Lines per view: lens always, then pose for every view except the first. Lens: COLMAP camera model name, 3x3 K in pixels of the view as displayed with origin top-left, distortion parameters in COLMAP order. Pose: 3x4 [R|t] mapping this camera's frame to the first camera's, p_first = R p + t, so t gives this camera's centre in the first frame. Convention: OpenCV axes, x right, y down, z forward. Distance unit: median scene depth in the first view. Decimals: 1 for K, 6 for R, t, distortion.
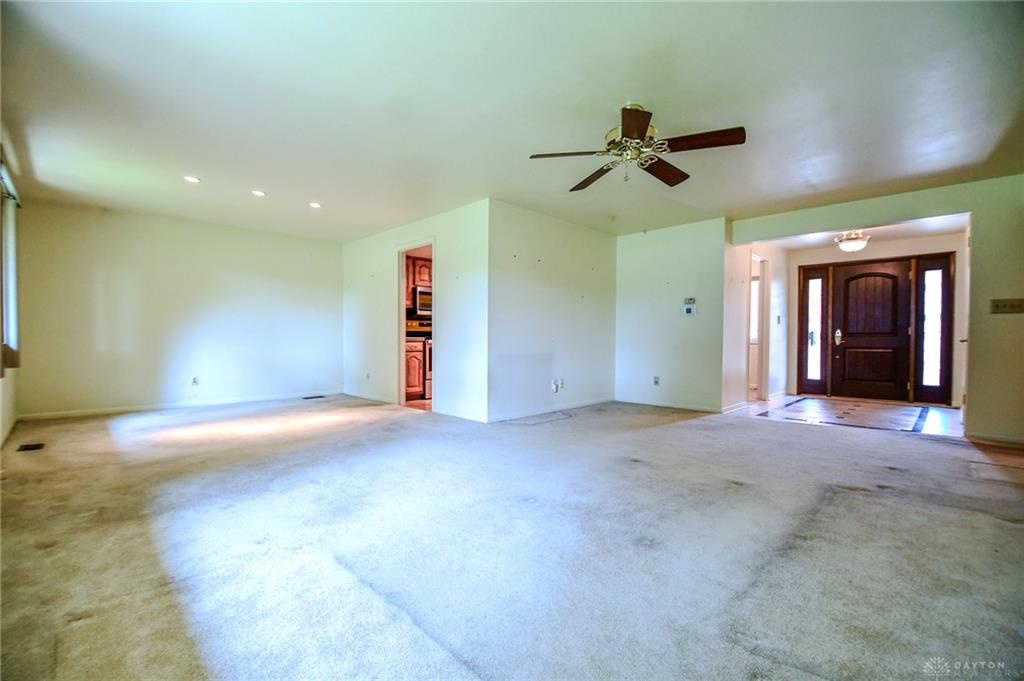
lens RADIAL K [[453.0, 0, 511.5], [0, 453.0, 343.3], [0, 0, 1]] dist [-0.002064, -0.005456]
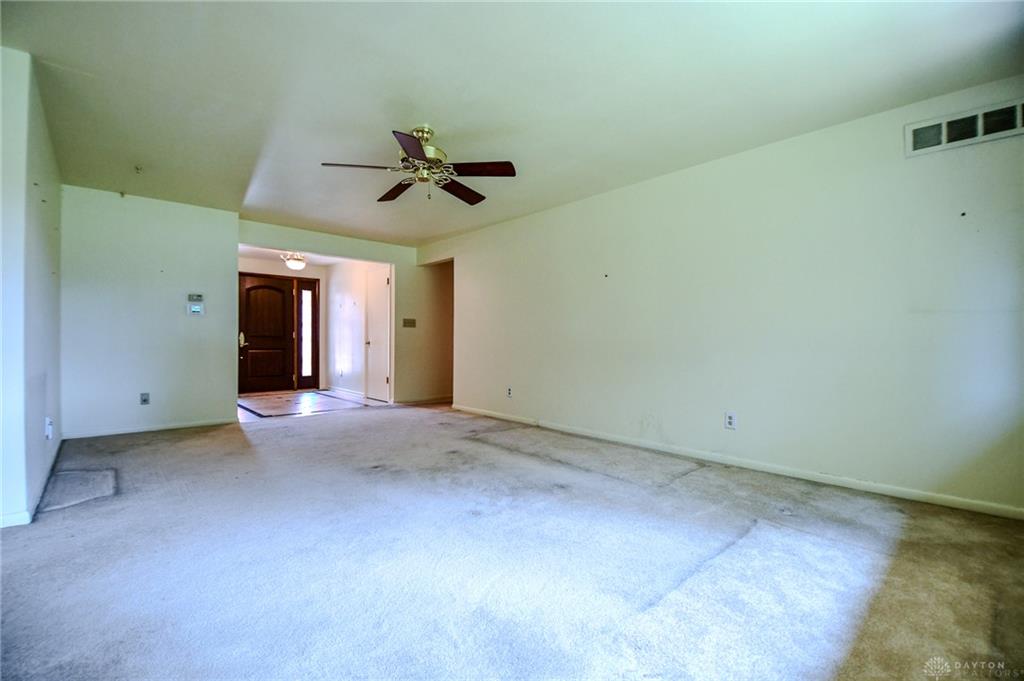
lens RADIAL K [[453.0, 0, 482.8], [0, 453.0, 341.4], [0, 0, 1]] dist [-0.002064, -0.005456]
pose [[0.046305, -0.004745, 0.998916, -0.392086], [0.007029, 0.999966, 0.004424, -0.011366], [-0.998903, 0.006817, 0.046337, 0.396072]]
